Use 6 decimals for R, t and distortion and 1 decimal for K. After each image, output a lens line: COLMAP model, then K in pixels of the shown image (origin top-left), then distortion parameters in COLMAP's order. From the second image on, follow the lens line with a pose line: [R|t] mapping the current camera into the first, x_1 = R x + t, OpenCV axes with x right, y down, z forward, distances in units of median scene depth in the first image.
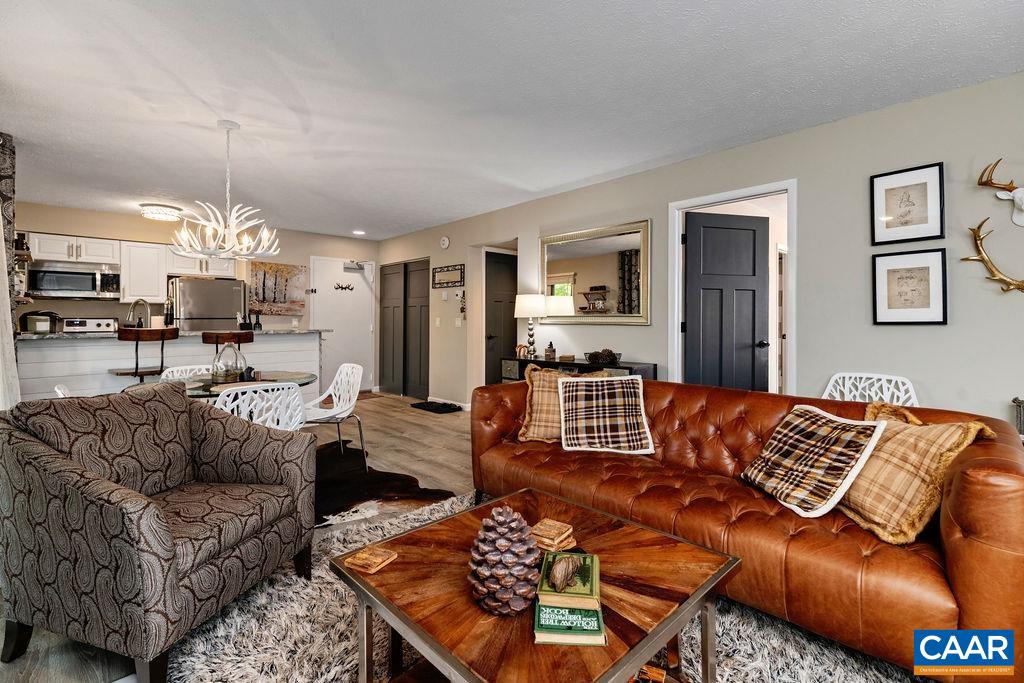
lens RADIAL K [[464.3, 0, 512.9], [0, 464.3, 318.4], [0, 0, 1]] dist [0.005592, -0.000254]
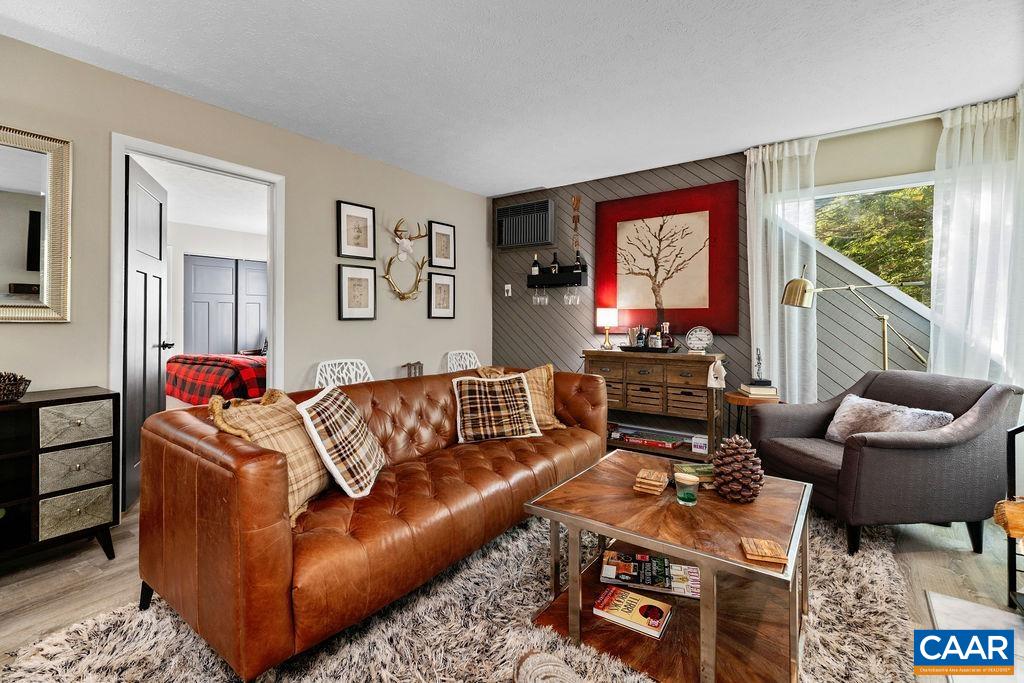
lens RADIAL K [[474.2, 0, 505.7], [0, 474.2, 312.8], [0, 0, 1]] dist [0.004235, 0.000591]
pose [[-0.173740, 0.013998, 0.984692, -0.515861], [-0.007667, 0.999849, -0.015566, 0.009633], [-0.984762, -0.010254, -0.173606, 0.733848]]
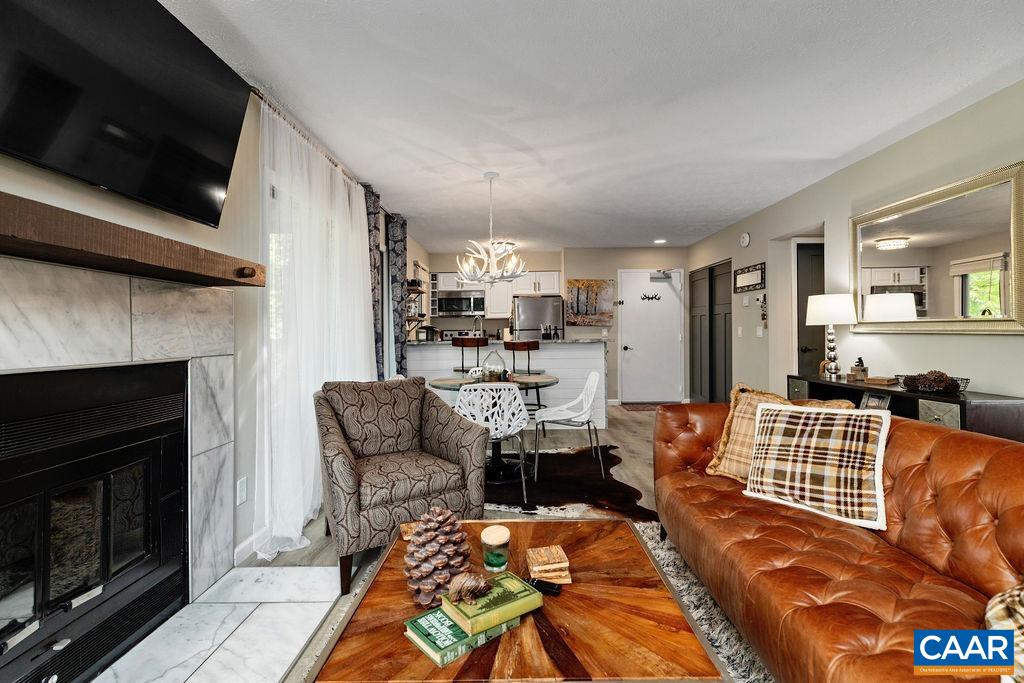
lens RADIAL K [[474.2, 0, 514.4], [0, 474.2, 327.7], [0, 0, 1]] dist [0.004235, 0.000591]
pose [[0.722755, -0.011944, -0.691001, 0.310075], [0.012148, 0.999916, -0.004578, 0.000299], [0.690997, -0.005086, 0.722839, 0.120889]]
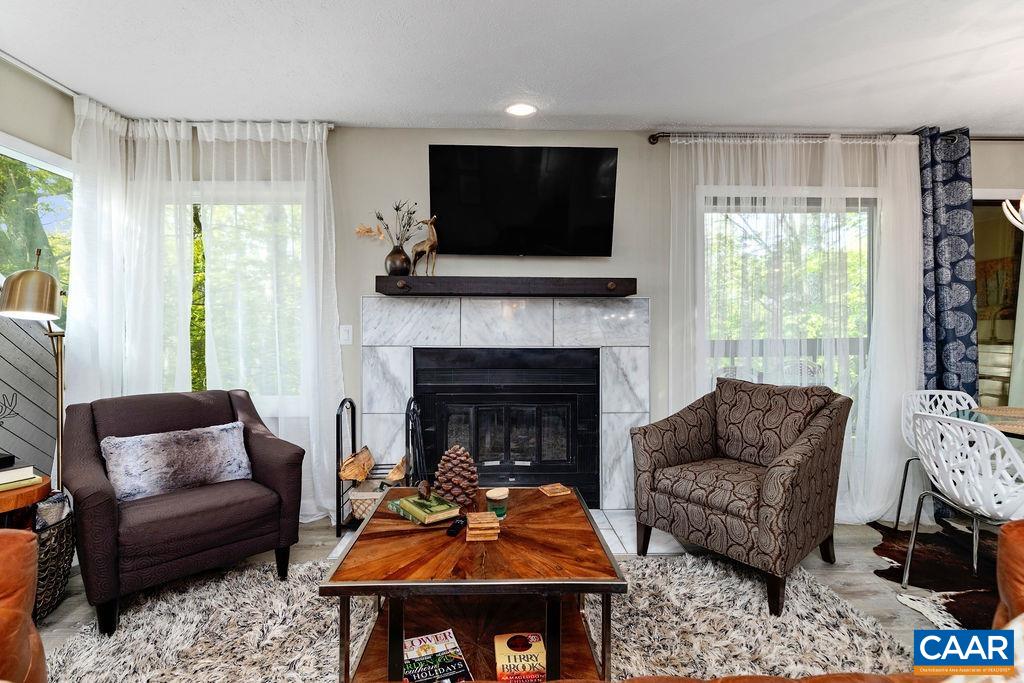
lens RADIAL K [[486.1, 0, 514.3], [0, 486.1, 326.4], [0, 0, 1]] dist [0.001768, -0.000473]
pose [[-0.659548, -0.003041, -0.751656, 0.408992], [0.008488, 0.999898, -0.011494, 0.001735], [0.751614, -0.013961, -0.659455, 0.821006]]
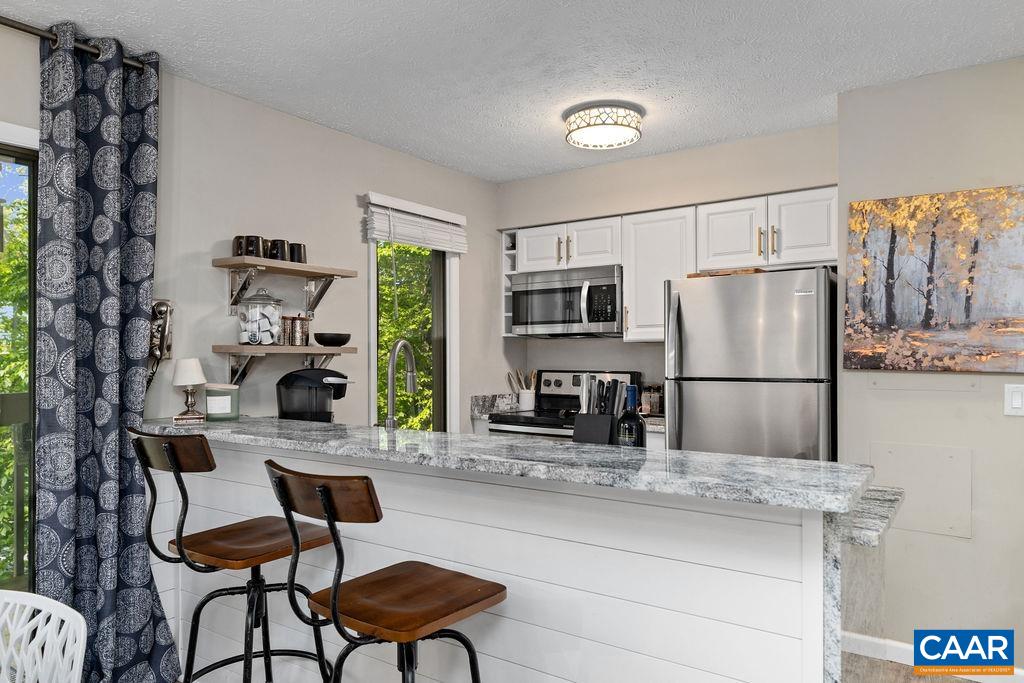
lens RADIAL K [[677.6, 0, 513.6], [0, 677.6, 354.6], [0, 0, 1]] dist [0.006569, 0.002886]
pose [[0.190189, 0.004554, -0.981737, -0.295279], [0.006193, 0.999964, 0.005839, -0.045616], [0.981728, -0.007190, 0.190154, 1.385623]]
